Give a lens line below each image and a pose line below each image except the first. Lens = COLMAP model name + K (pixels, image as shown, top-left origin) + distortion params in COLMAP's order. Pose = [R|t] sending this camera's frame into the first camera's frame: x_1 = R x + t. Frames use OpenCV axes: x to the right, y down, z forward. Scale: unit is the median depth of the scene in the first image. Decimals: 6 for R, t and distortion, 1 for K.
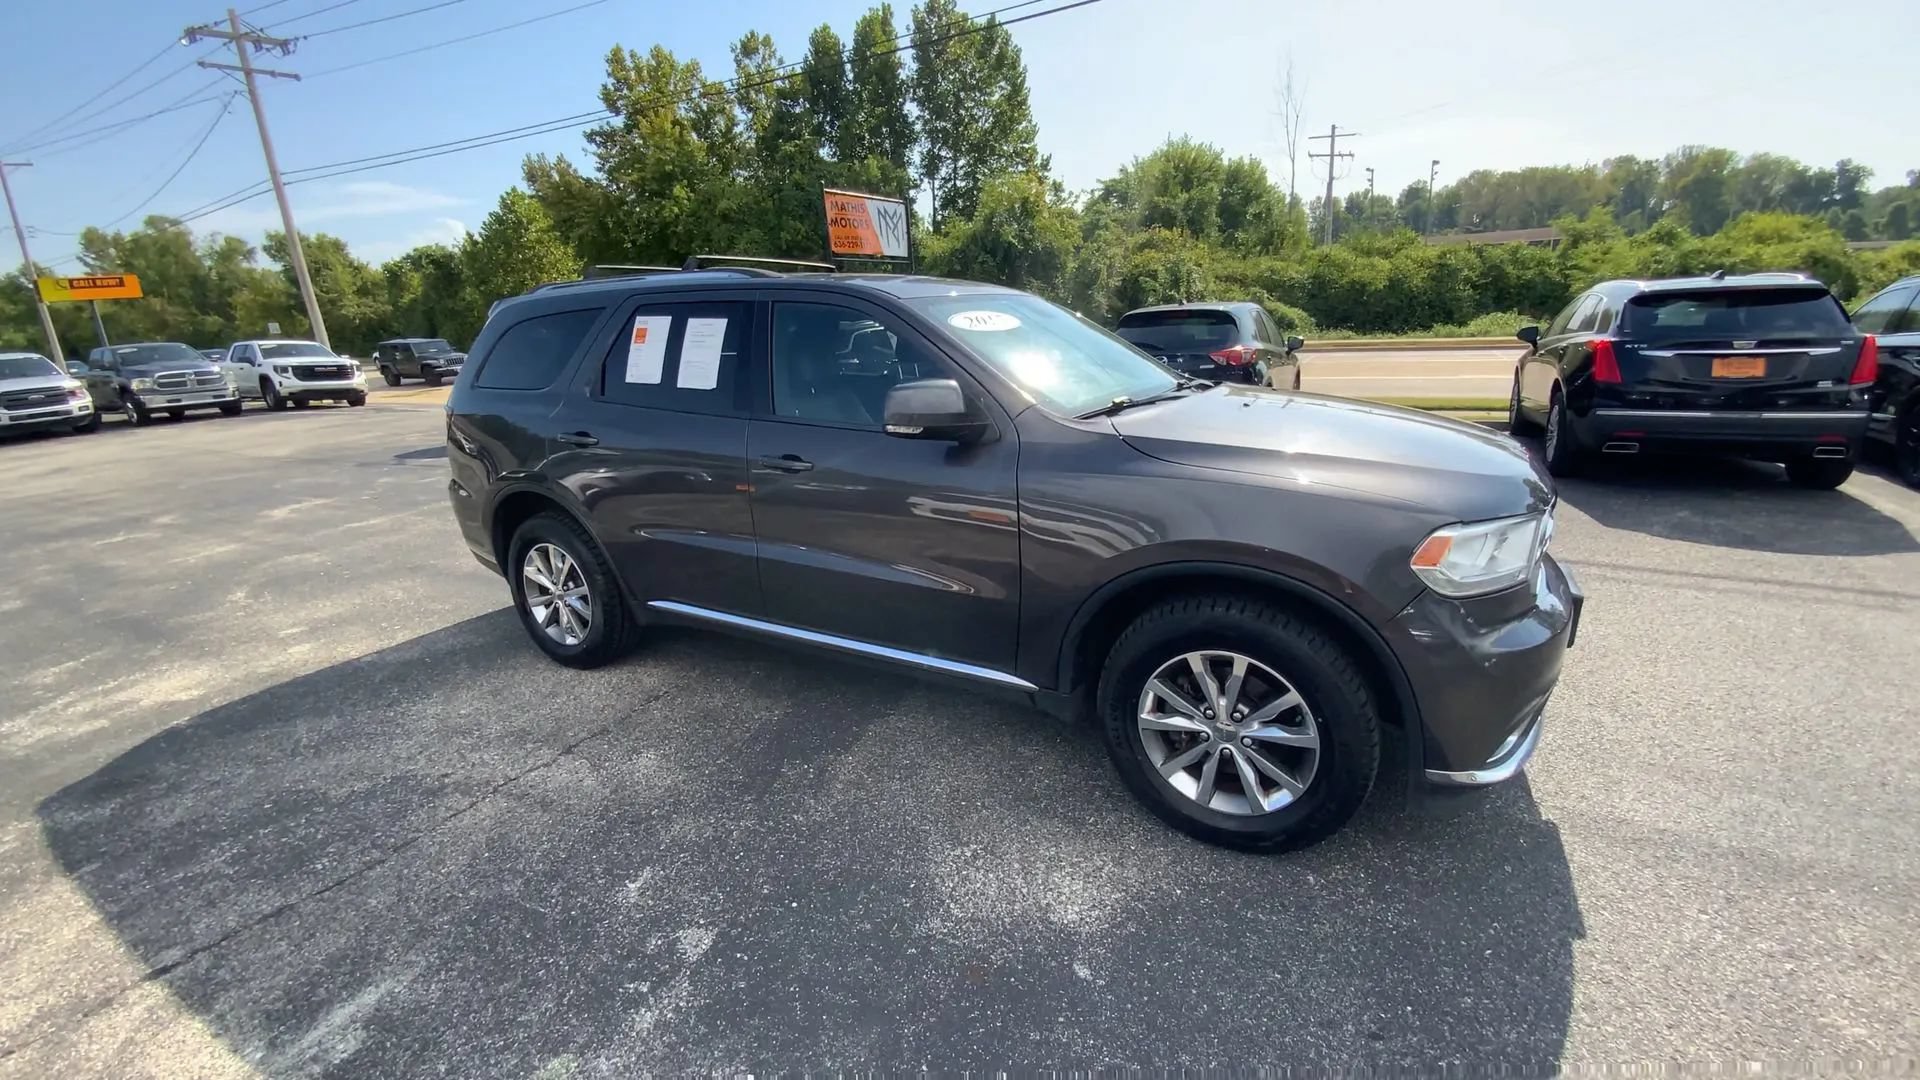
lens RADIAL K [[776.7, 0, 966.6], [0, 776.7, 536.8], [0, 0, 1]] dist [-0.002312, -0.004383]
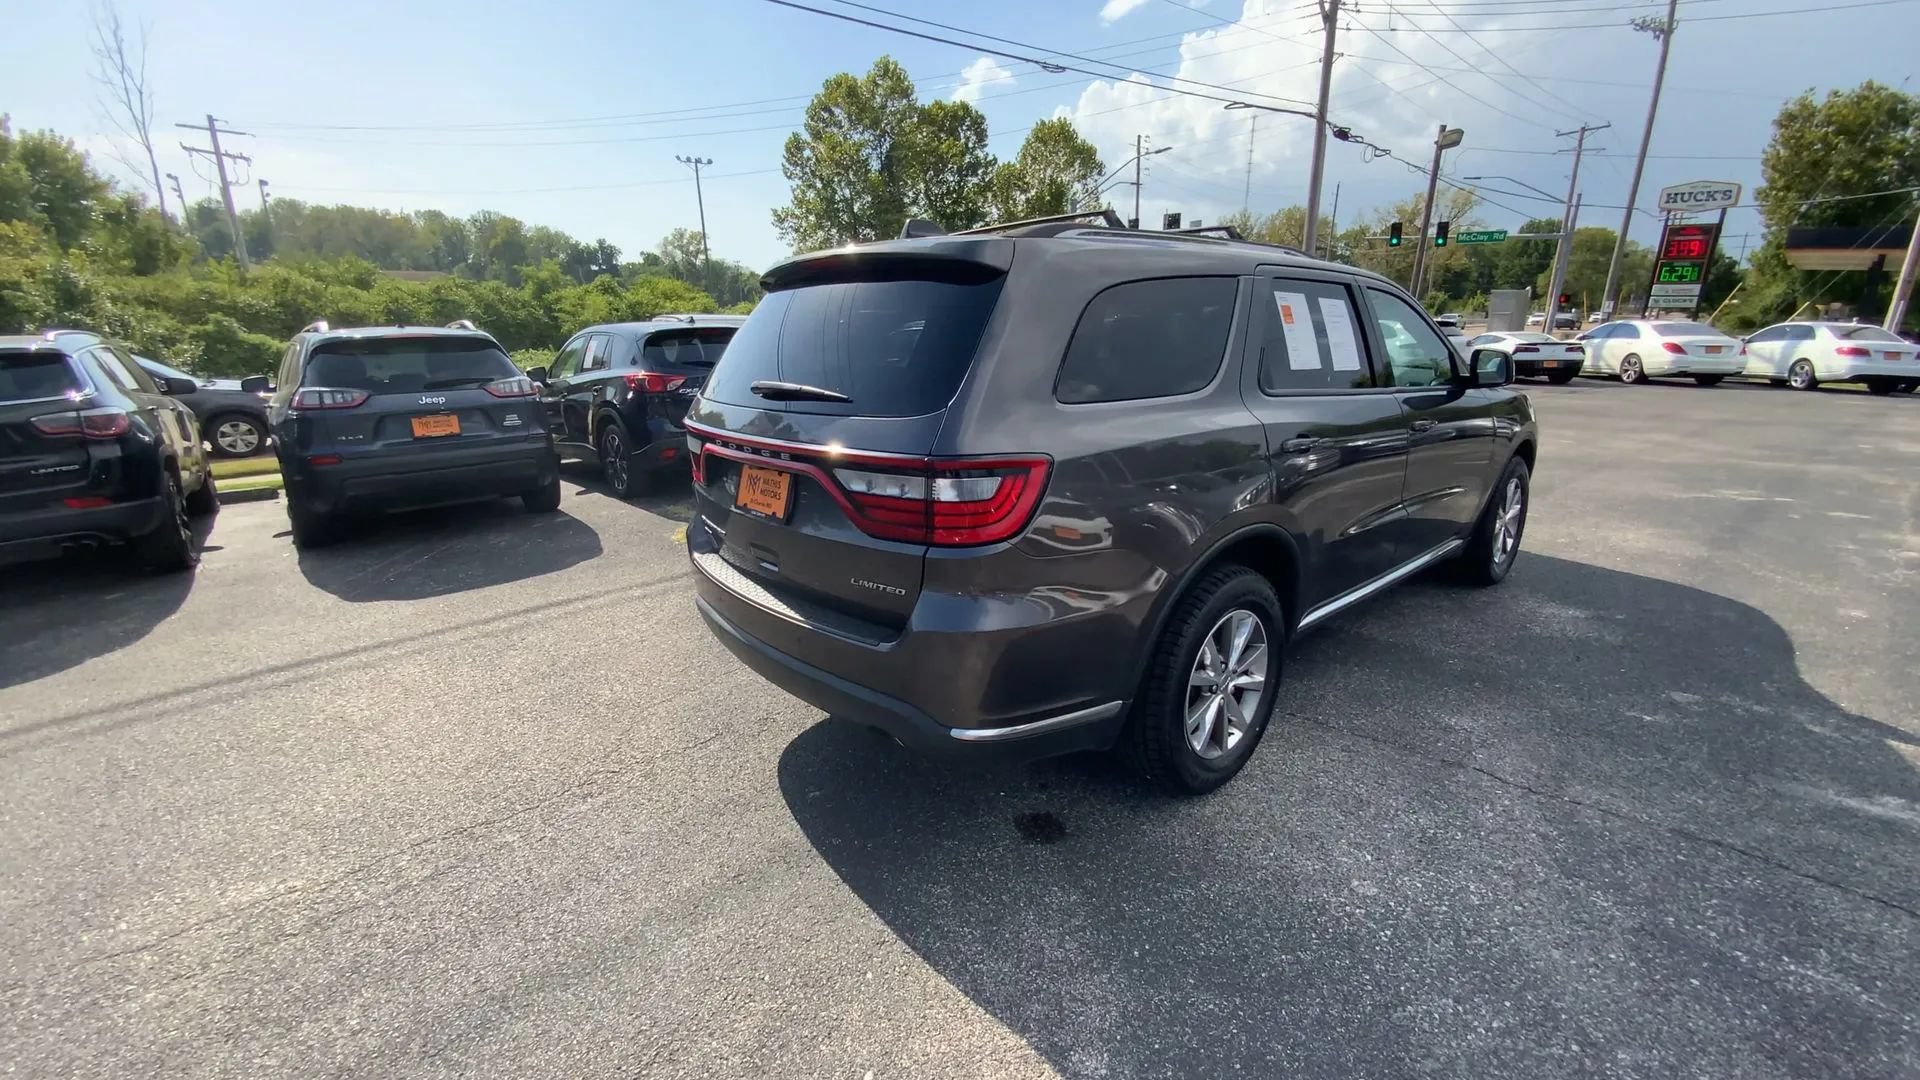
lens RADIAL K [[776.7, 0, 962.4], [0, 776.7, 564.9], [0, 0, 1]] dist [-0.002312, -0.004383]
pose [[0.324876, -0.241028, 0.914528, -0.098521], [0.256269, 0.953239, 0.160193, -0.016415], [-0.910374, 0.182322, 0.371453, 0.075541]]
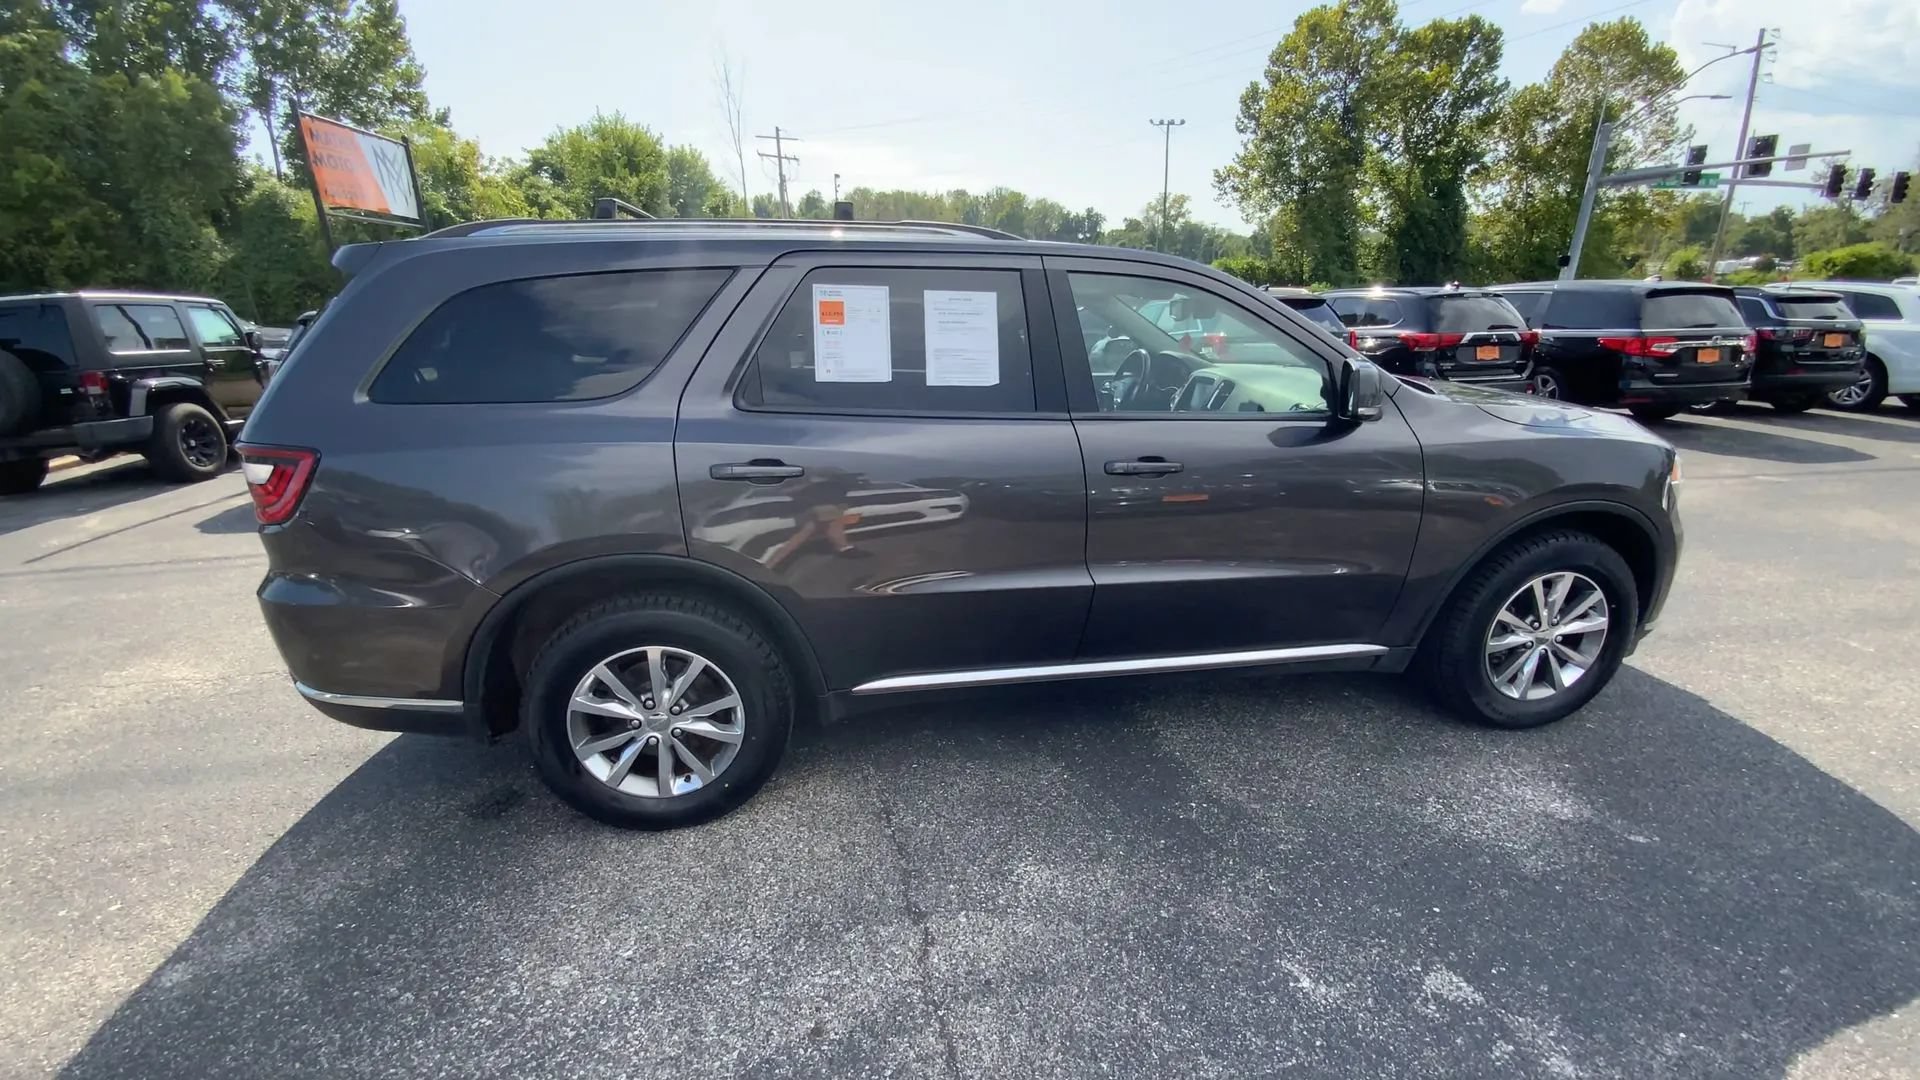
lens RADIAL K [[775.3, 0, 964.6], [0, 775.3, 573.5], [0, 0, 1]] dist [0.005063, -0.010105]
pose [[0.778979, -0.178192, 0.601199, -0.056310], [0.149805, 0.983895, 0.097516, -0.005773], [-0.608893, 0.014099, 0.793127, 0.027808]]
